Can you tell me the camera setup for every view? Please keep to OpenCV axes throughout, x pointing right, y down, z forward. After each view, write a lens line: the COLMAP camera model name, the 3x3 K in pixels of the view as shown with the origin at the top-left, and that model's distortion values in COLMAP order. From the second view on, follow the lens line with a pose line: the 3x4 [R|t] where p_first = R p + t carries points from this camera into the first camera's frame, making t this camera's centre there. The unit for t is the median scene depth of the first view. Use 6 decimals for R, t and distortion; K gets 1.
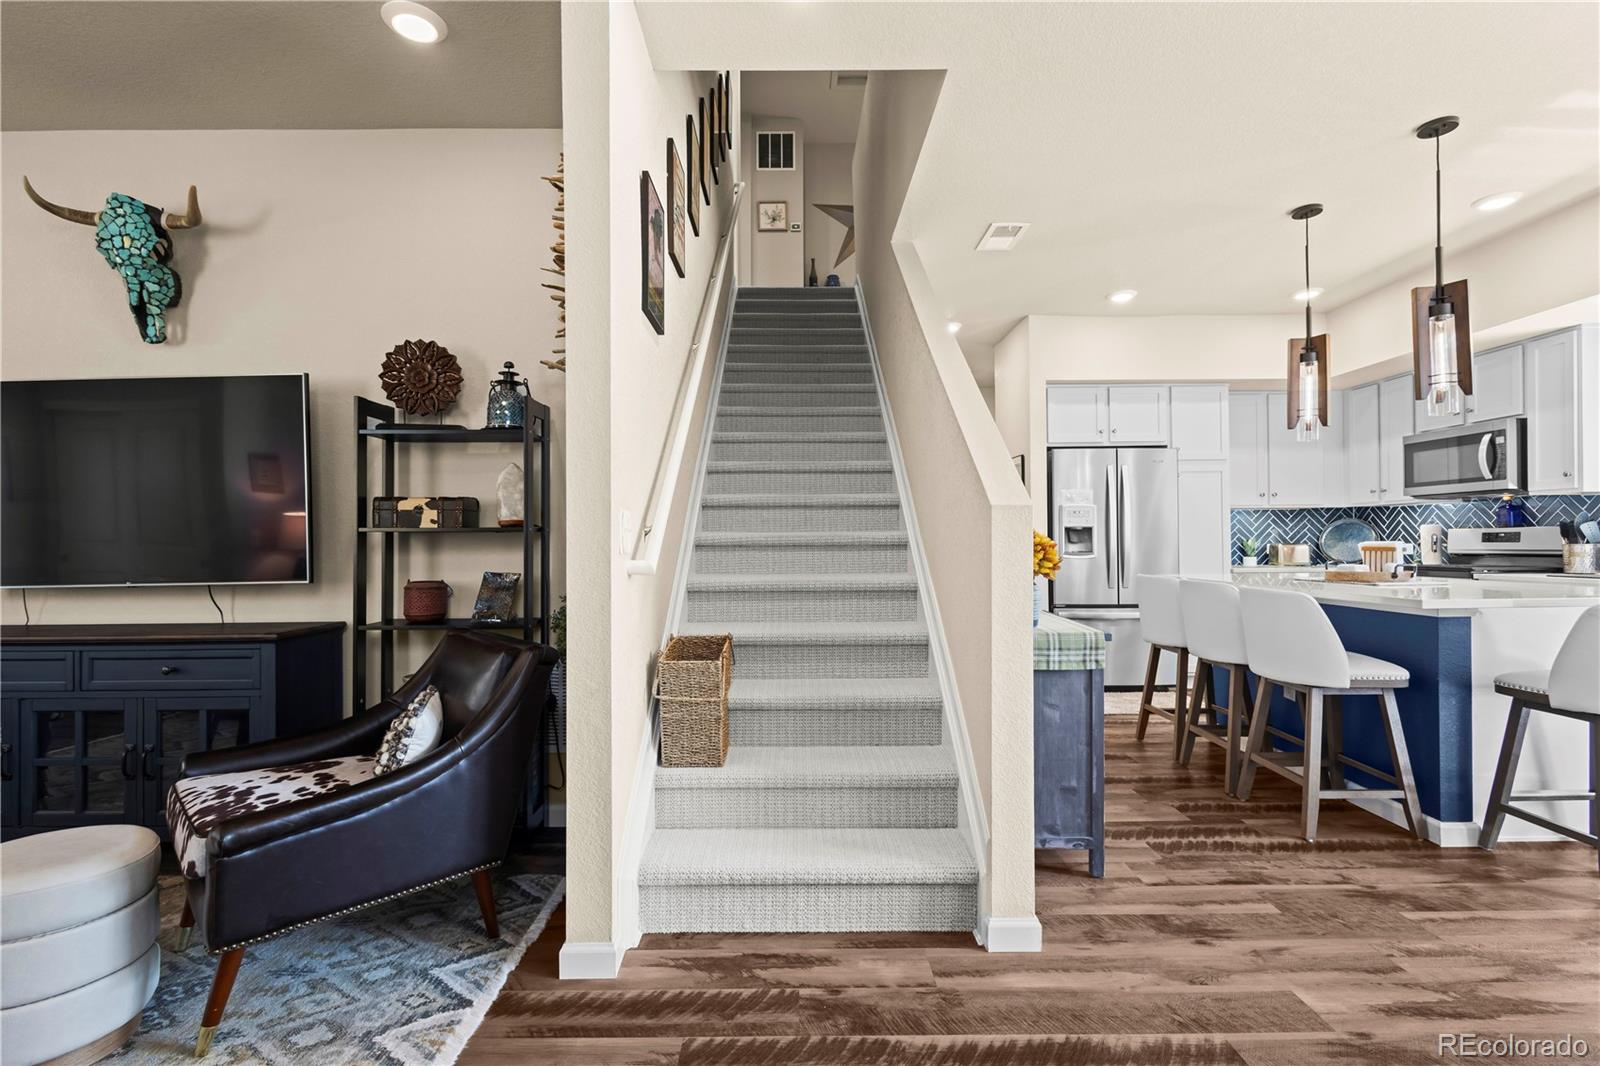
lens RADIAL K [[735.0, 0, 797.2], [0, 735.0, 536.6], [0, 0, 1]] dist [0.013126, -0.004668]
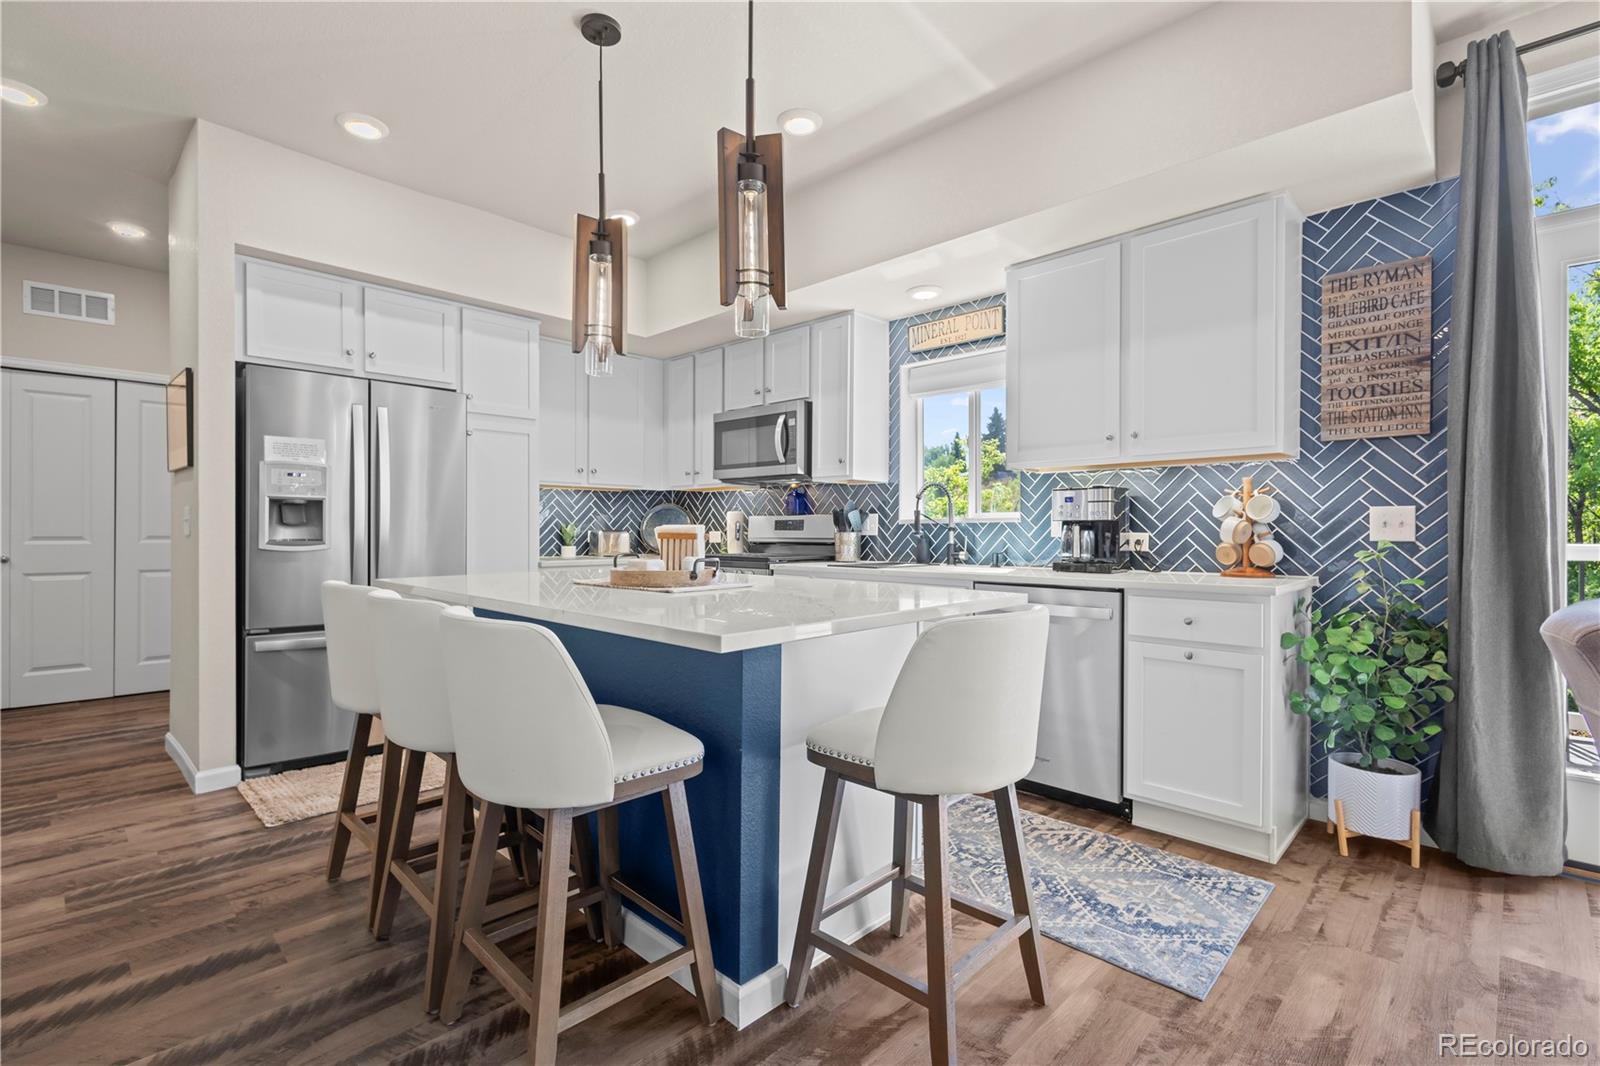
lens RADIAL K [[735.0, 0, 799.7], [0, 735.0, 529.0], [0, 0, 1]] dist [0.013126, -0.004668]
pose [[0.699753, 0.010915, 0.714302, 0.432669], [-0.015233, 0.999884, -0.000356, 0.009941], [-0.714223, -0.010632, 0.699838, 0.505183]]
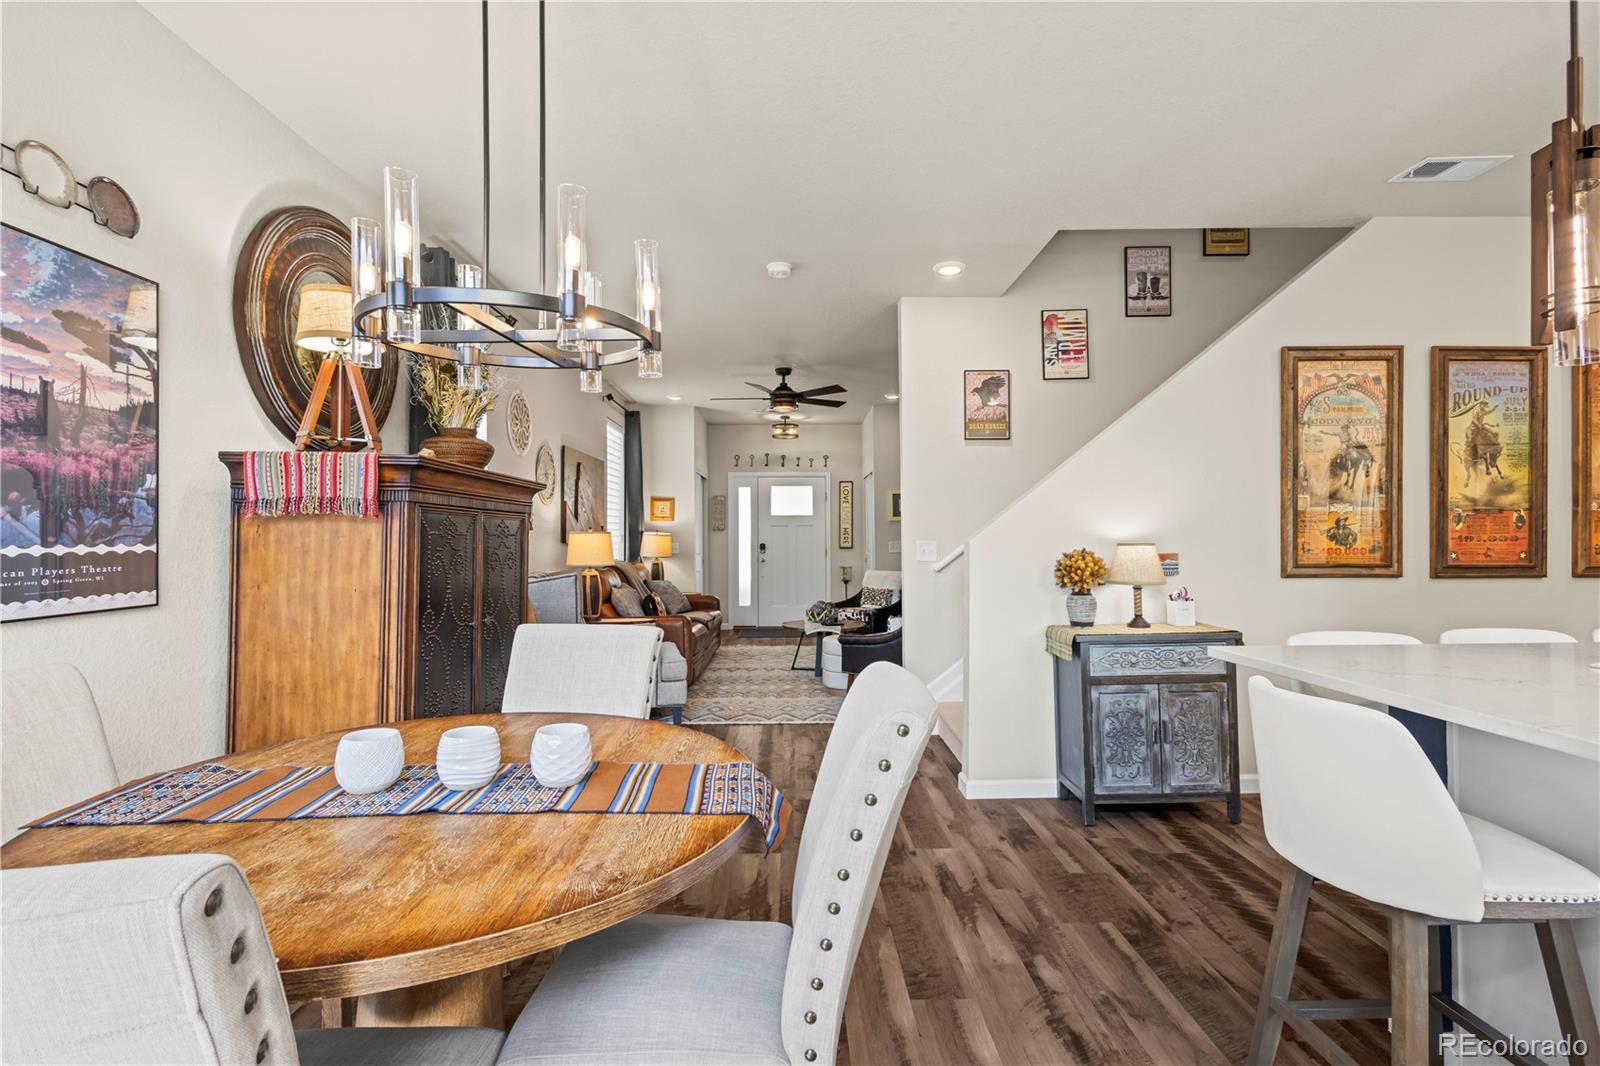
lens RADIAL K [[735.0, 0, 805.8], [0, 735.0, 526.5], [0, 0, 1]] dist [0.013126, -0.004668]
pose [[0.017025, -0.008598, -0.999818, 1.427864], [0.017292, 0.999816, -0.008304, -0.050356], [0.999706, -0.017148, 0.017170, 0.416533]]
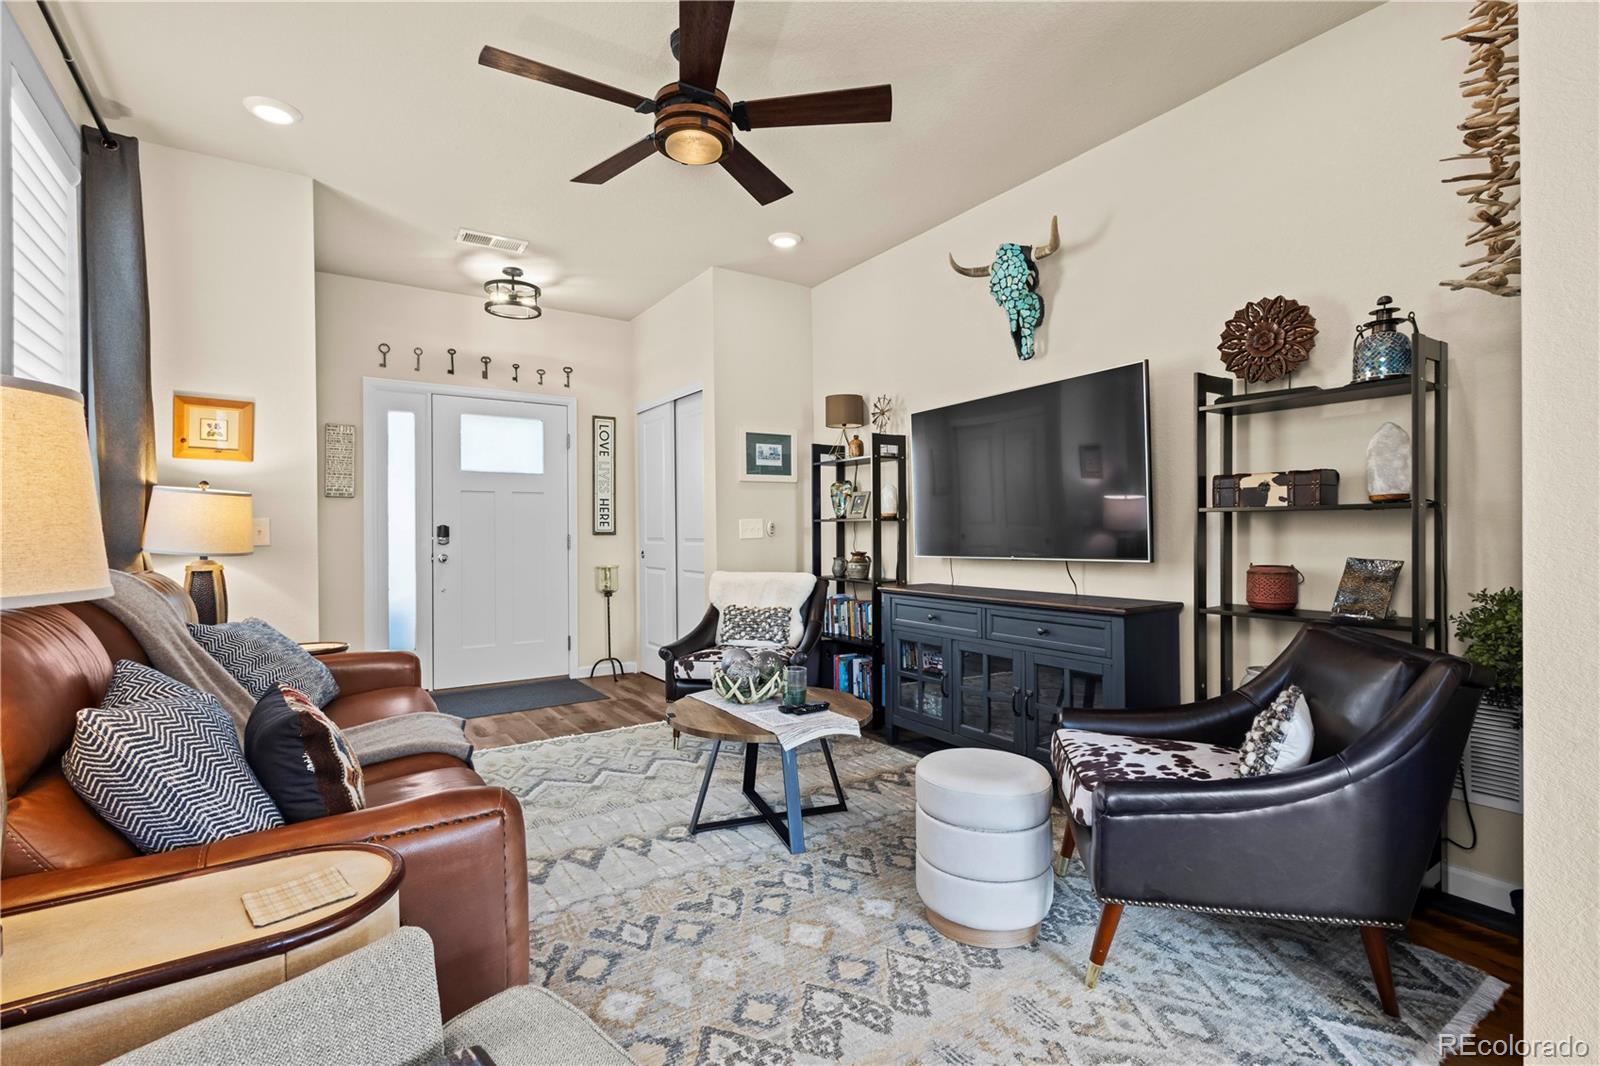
lens RADIAL K [[735.0, 0, 797.0], [0, 735.0, 530.8], [0, 0, 1]] dist [0.013126, -0.004668]
pose [[0.549244, 0.002895, -0.835657, -0.070247], [0.013470, 0.999833, 0.012317, -0.000908], [0.835554, -0.018021, 0.549113, 0.021117]]
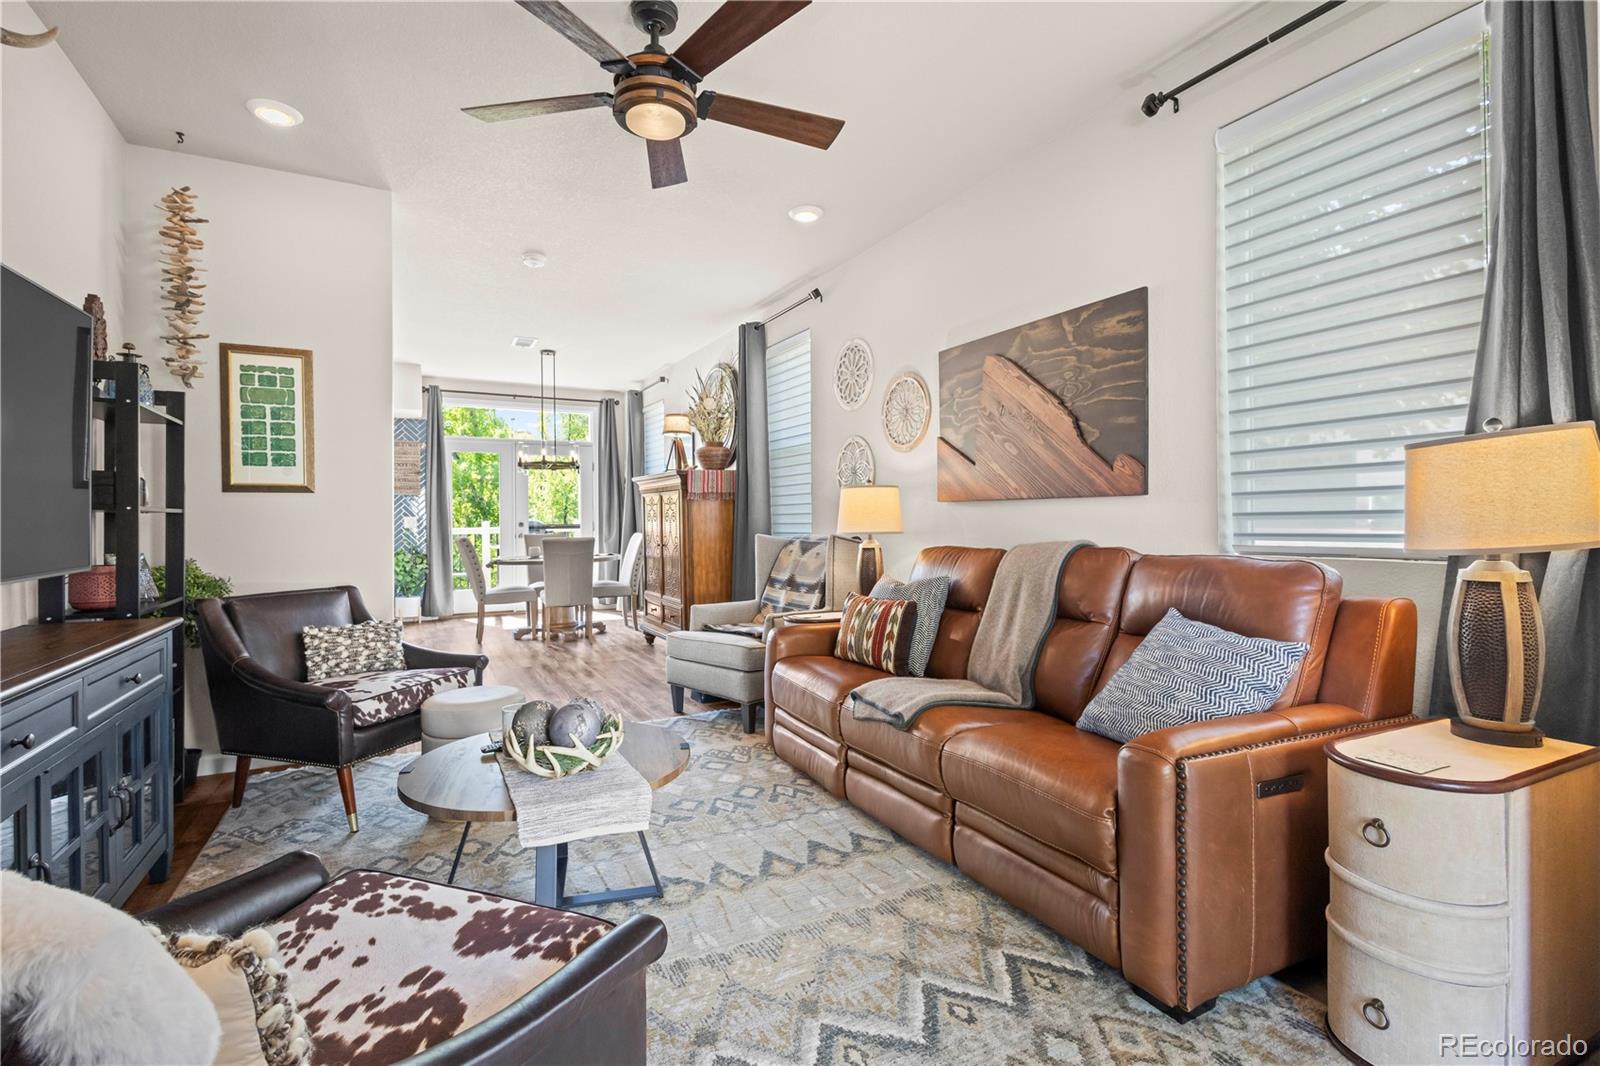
lens RADIAL K [[735.0, 0, 808.8], [0, 735.0, 520.1], [0, 0, 1]] dist [0.013126, -0.004668]
pose [[-0.478998, 0.010378, 0.877755, -1.632938], [0.002573, 0.999942, -0.010419, 0.015064], [-0.877812, -0.002733, -0.478997, 0.633138]]
